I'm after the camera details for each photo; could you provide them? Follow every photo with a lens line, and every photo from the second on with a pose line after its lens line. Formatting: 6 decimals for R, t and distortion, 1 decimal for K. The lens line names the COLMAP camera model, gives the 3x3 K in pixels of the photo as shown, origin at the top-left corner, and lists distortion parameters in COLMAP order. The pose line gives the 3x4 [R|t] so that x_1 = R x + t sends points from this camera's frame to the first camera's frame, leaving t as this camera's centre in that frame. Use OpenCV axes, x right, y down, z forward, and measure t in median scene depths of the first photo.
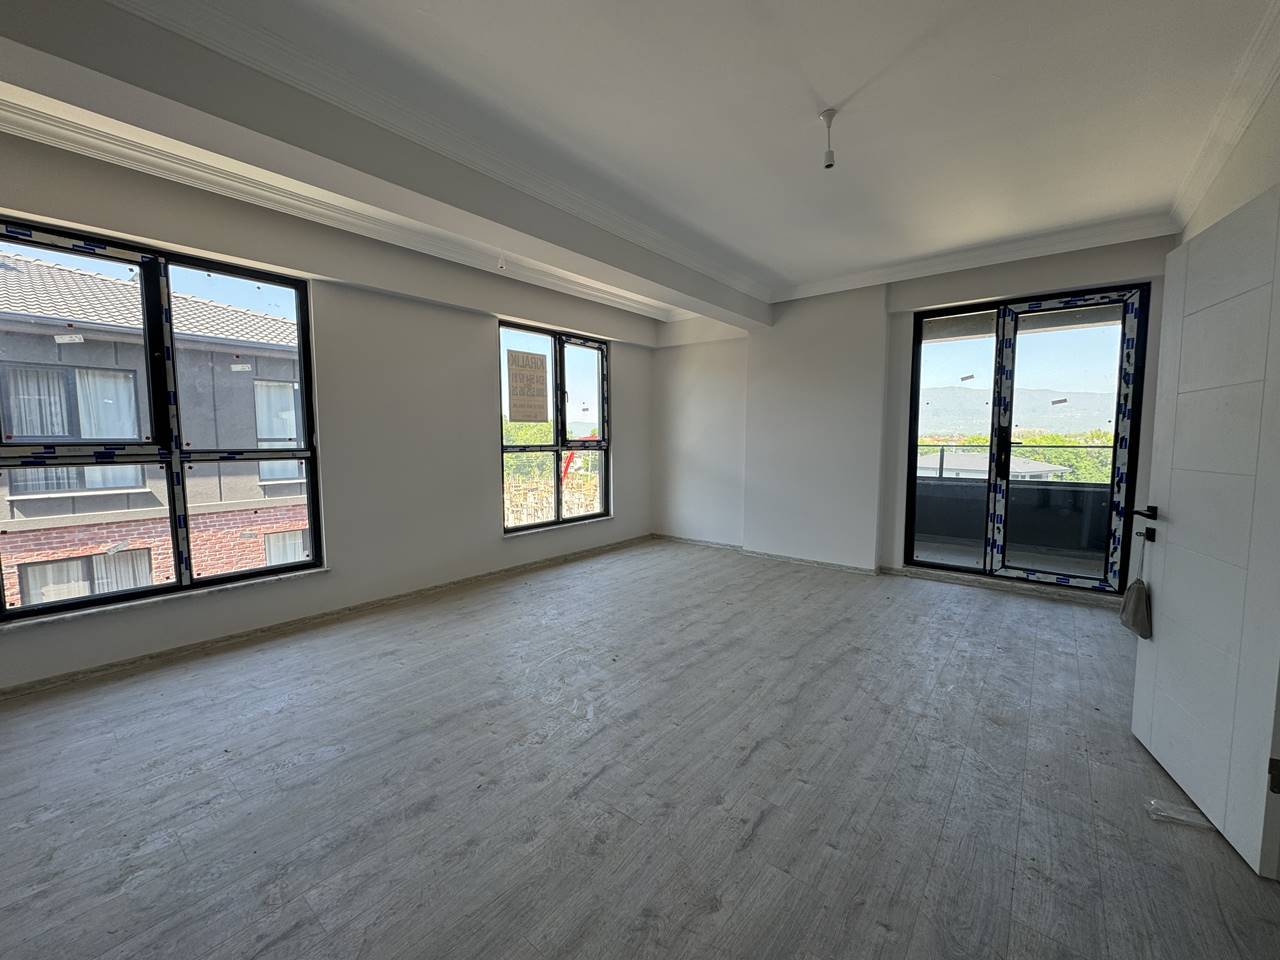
lens RADIAL K [[508.7, 0, 640.5], [0, 508.7, 481.0], [0, 0, 1]] dist [-0.003185, 0.000685]
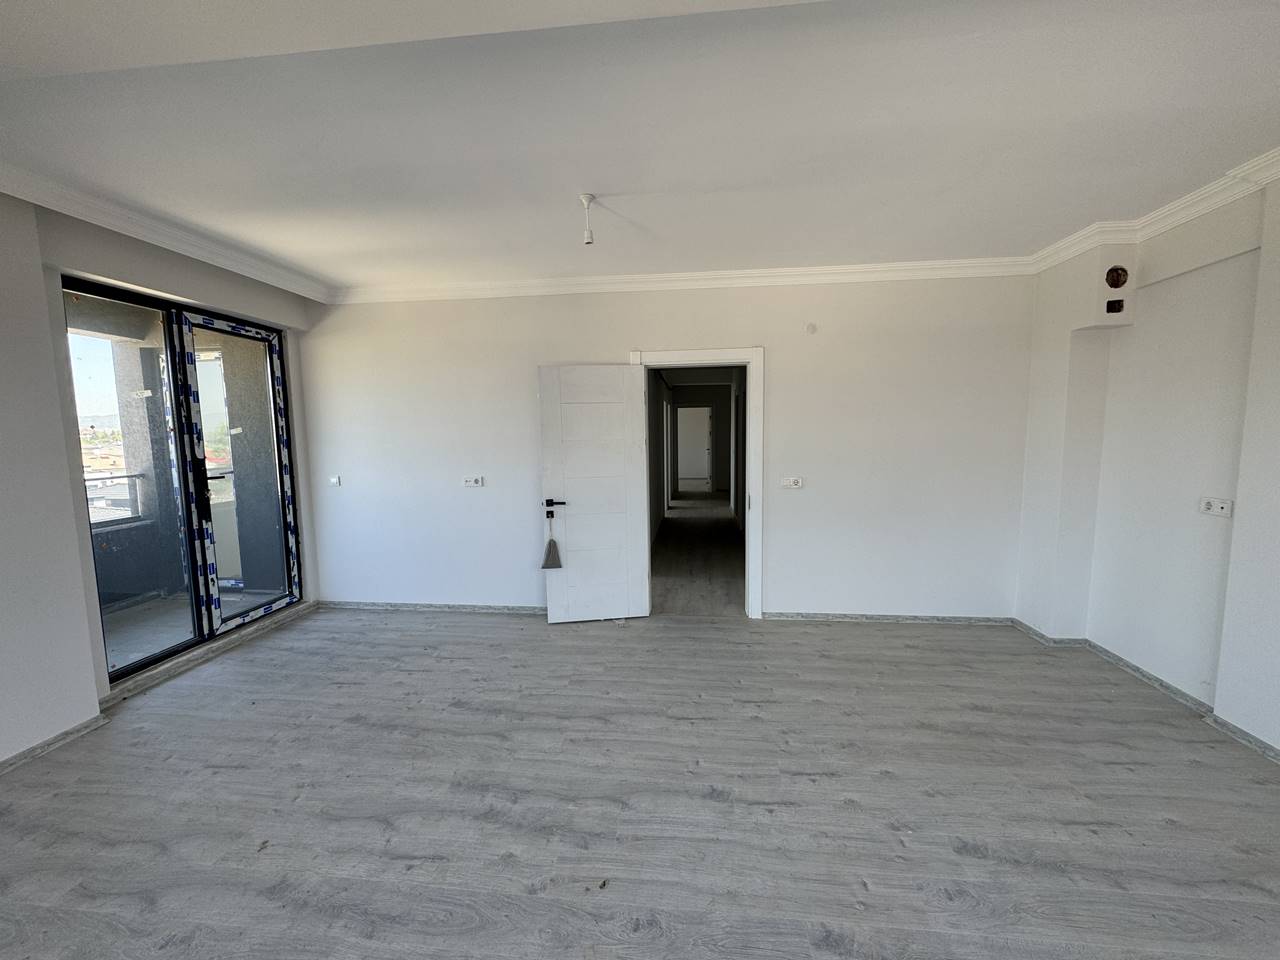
lens RADIAL K [[508.7, 0, 640.5], [0, 508.7, 481.0], [0, 0, 1]] dist [-0.003185, 0.000685]
pose [[-0.543016, -0.074507, 0.836410, -0.388717], [0.086639, 0.985769, 0.144060, -0.135338], [-0.835241, 0.150693, -0.528833, 0.887839]]
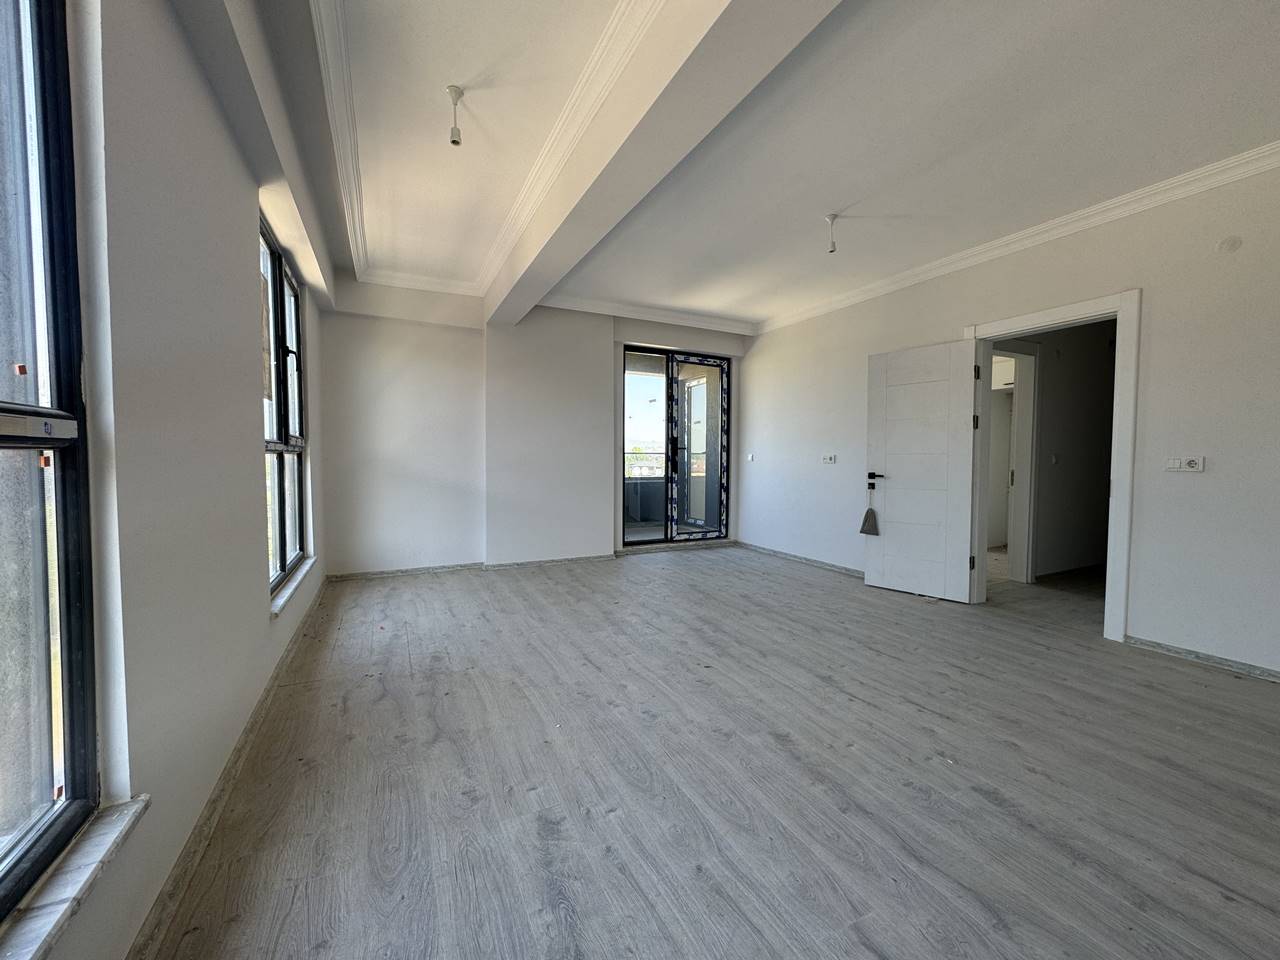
lens RADIAL K [[508.7, 0, 640.5], [0, 508.7, 481.0], [0, 0, 1]] dist [-0.003185, 0.000685]
pose [[0.412056, -0.038674, 0.910337, -0.689696], [0.072625, 0.997314, 0.009496, -0.002798], [-0.908259, 0.062200, 0.413758, 0.521177]]
